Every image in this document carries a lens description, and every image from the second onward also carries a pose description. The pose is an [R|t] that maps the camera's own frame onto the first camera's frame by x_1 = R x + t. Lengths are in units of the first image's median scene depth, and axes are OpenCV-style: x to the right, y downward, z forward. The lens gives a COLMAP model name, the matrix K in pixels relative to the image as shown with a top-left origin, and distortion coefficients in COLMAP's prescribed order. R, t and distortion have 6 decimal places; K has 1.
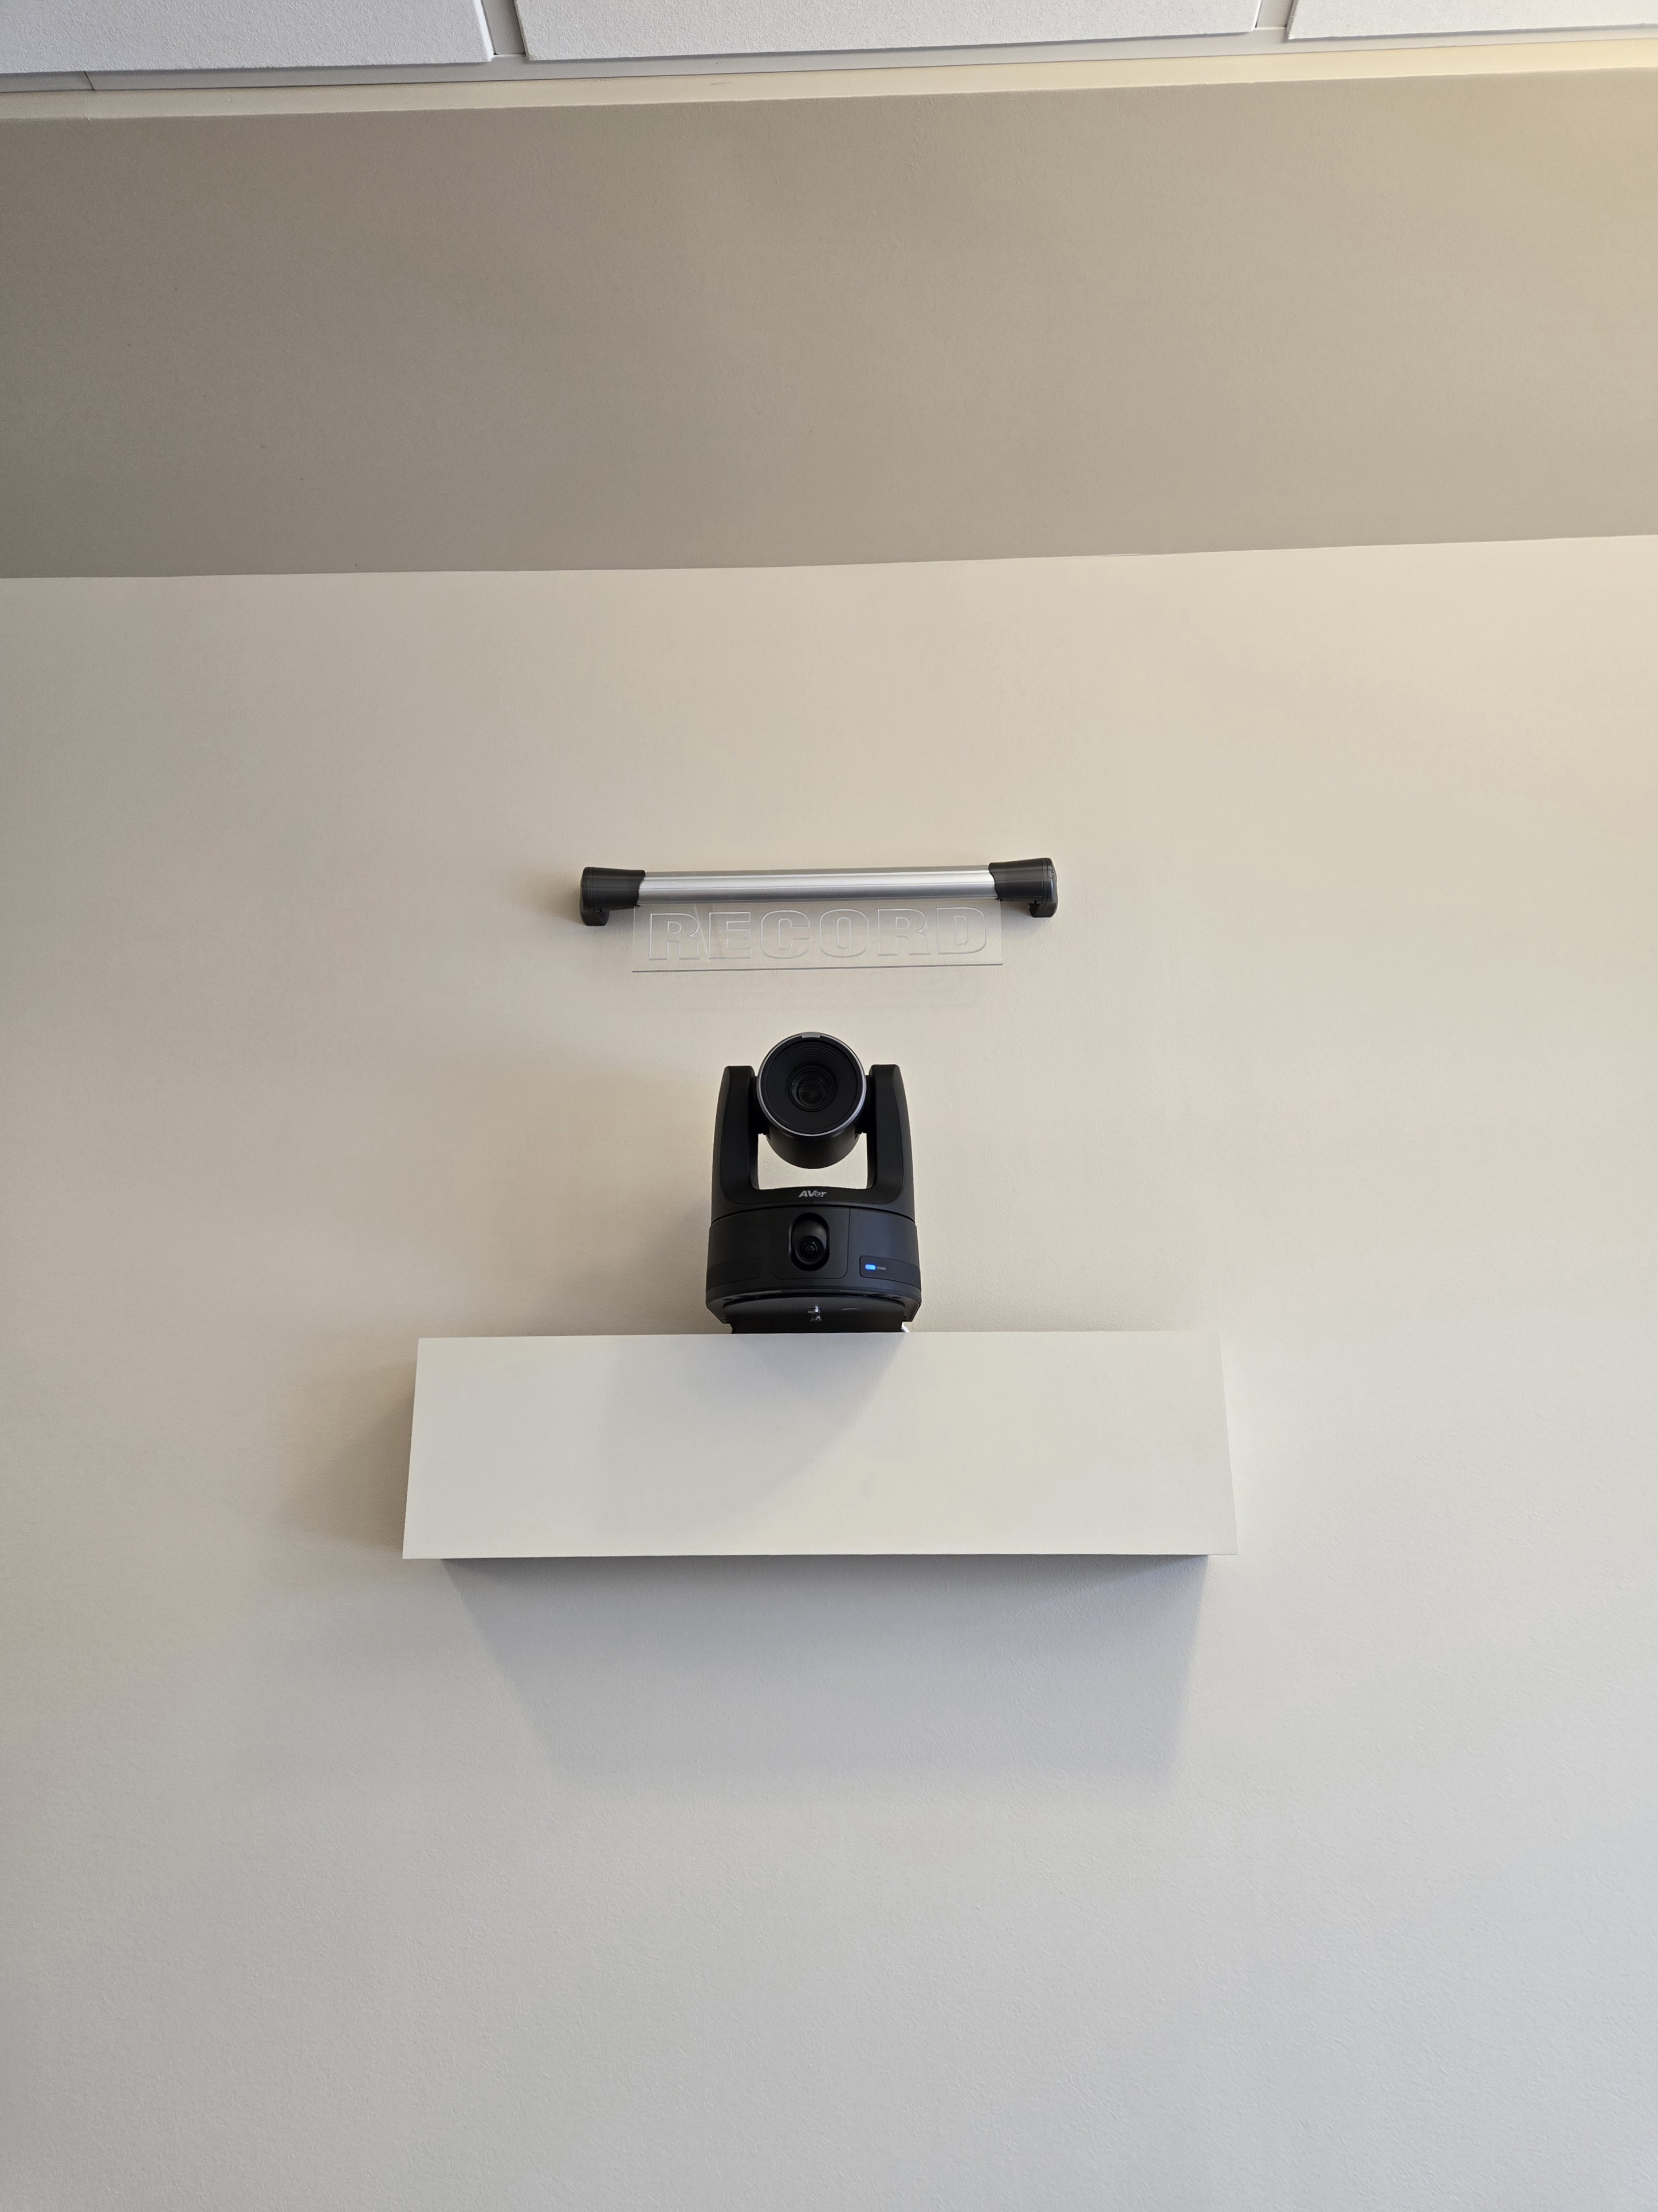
lens RADIAL K [[1471.6, 0, 827.3], [0, 1471.6, 1107.5], [0, 0, 1]] dist [0.062691, -0.000993]
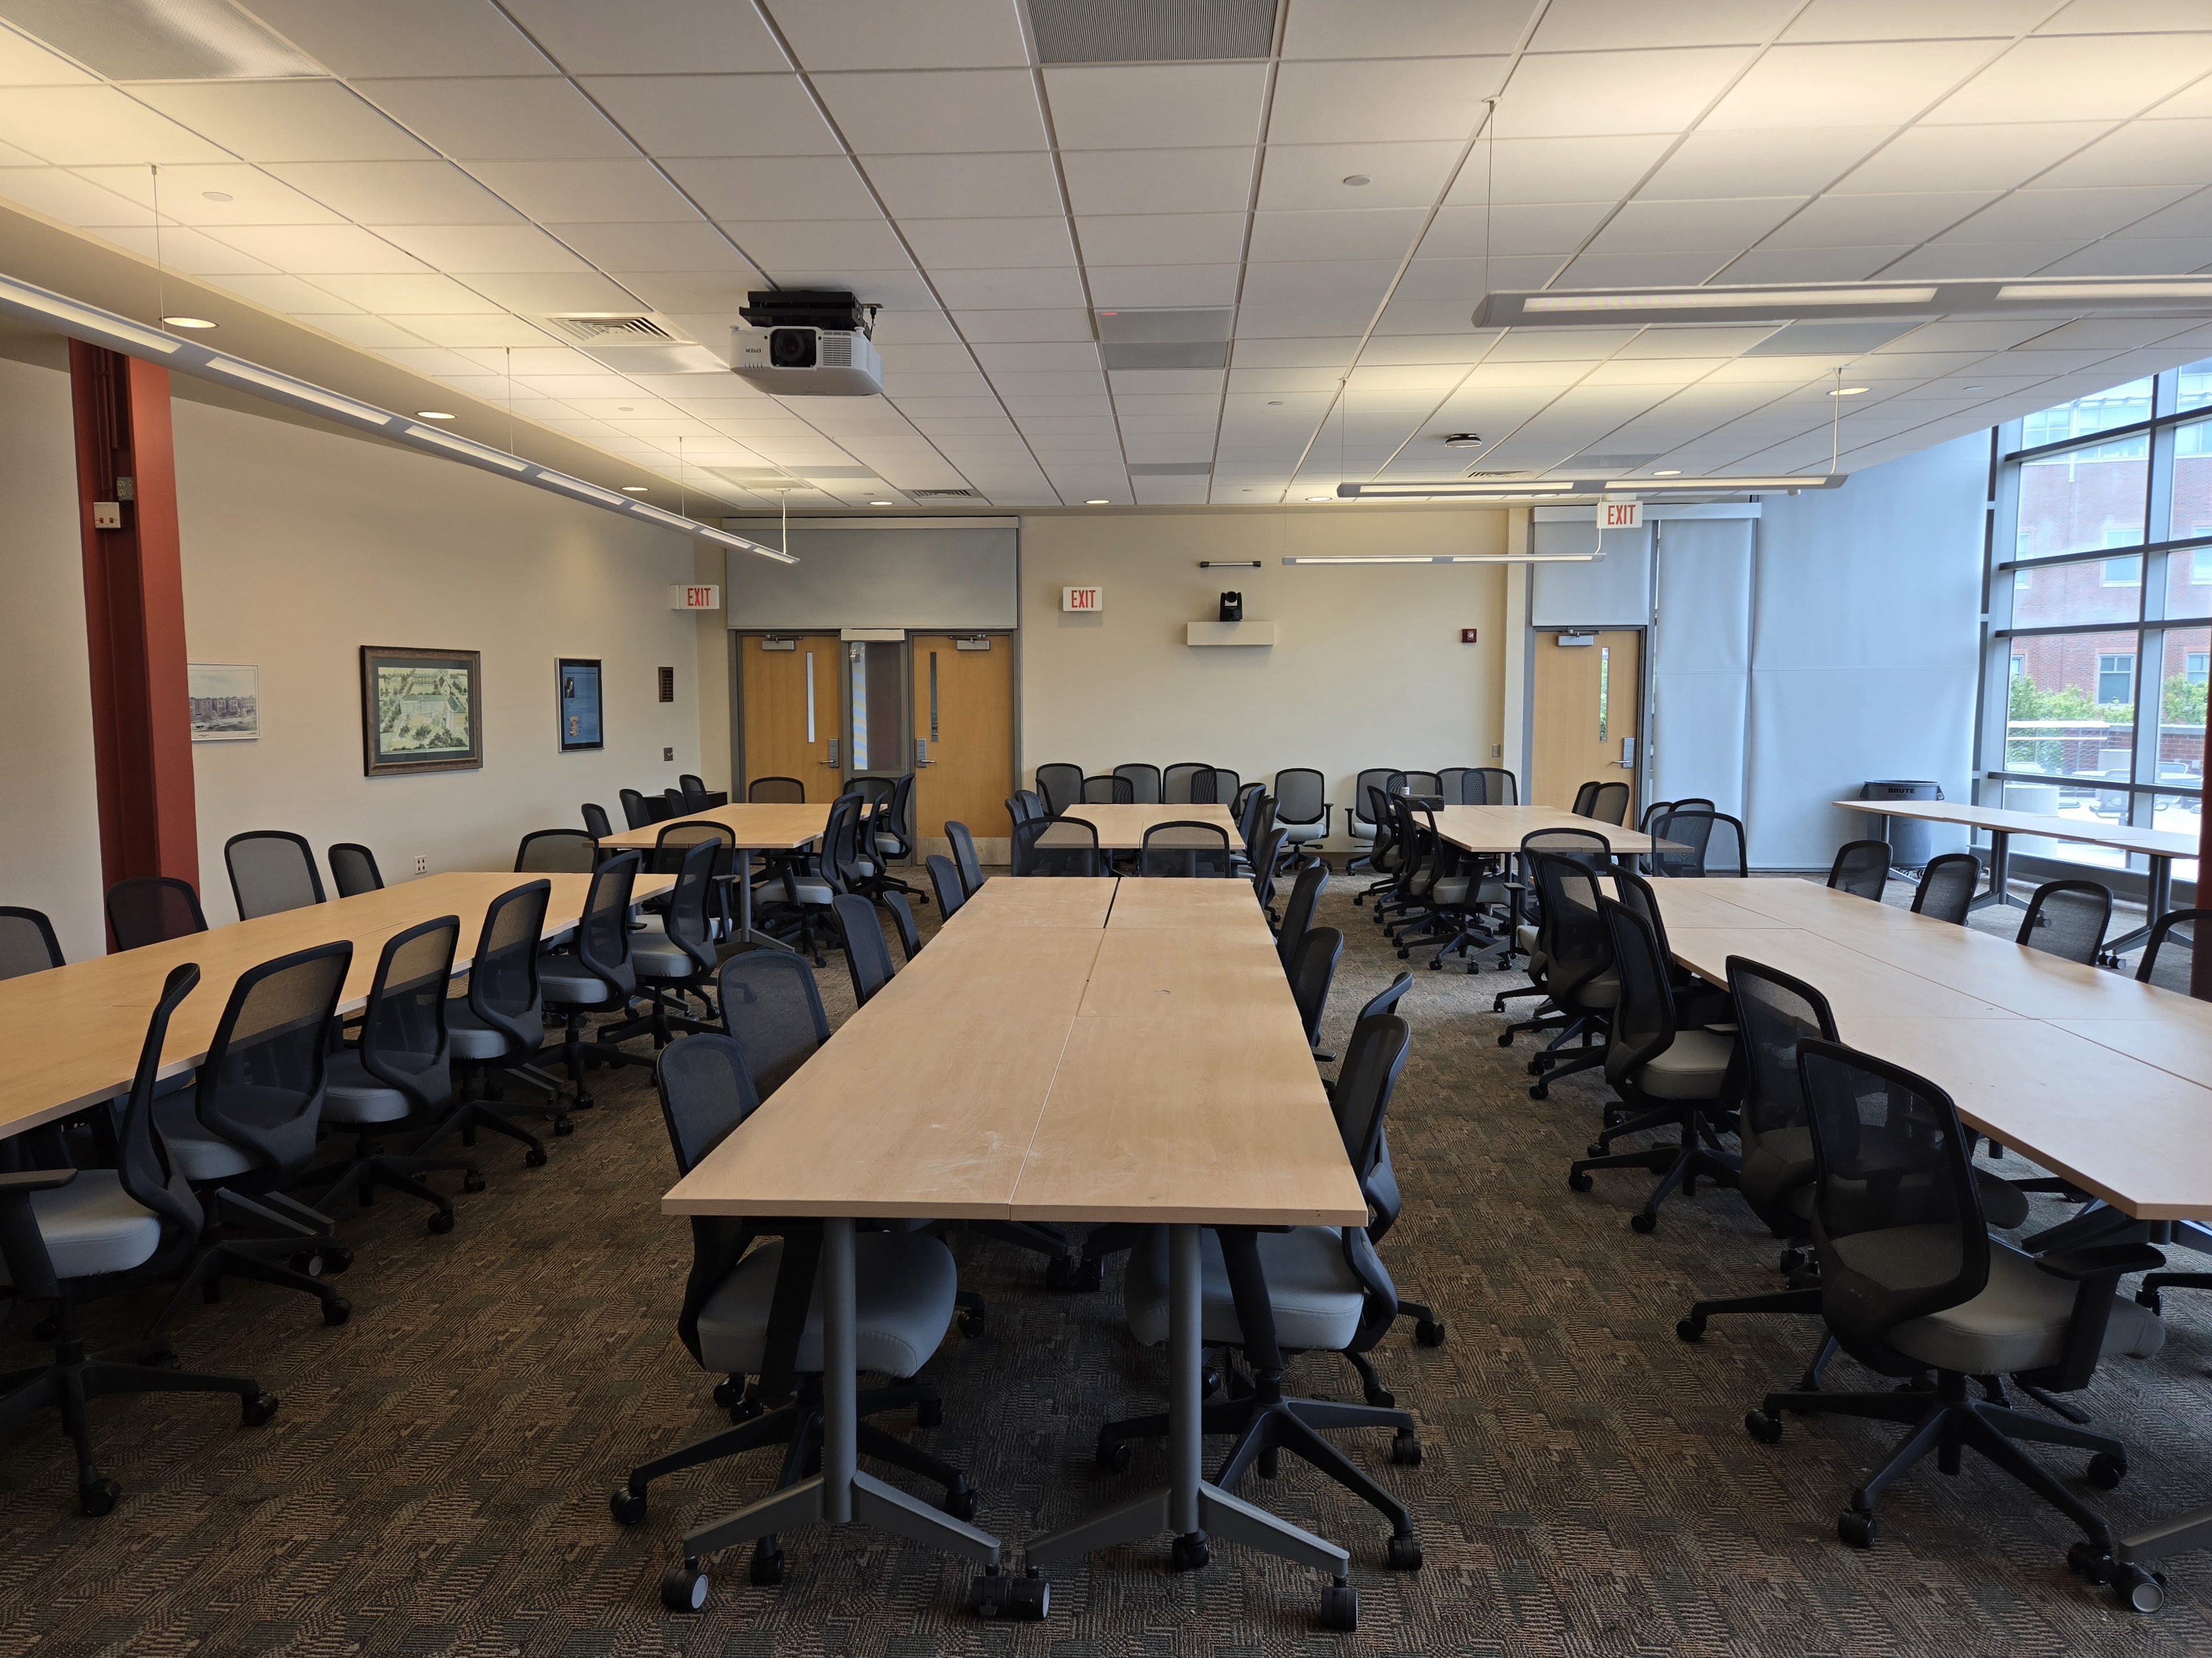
lens RADIAL K [[1471.6, 0, 1108.8], [0, 1471.6, 820.7], [0, 0, 1]] dist [0.062691, -0.000993]
pose [[0.999624, 0.011253, -0.025016, -0.515681], [-0.002300, 0.943148, 0.332365, -1.699312], [0.027334, -0.332182, 0.942819, -7.957979]]
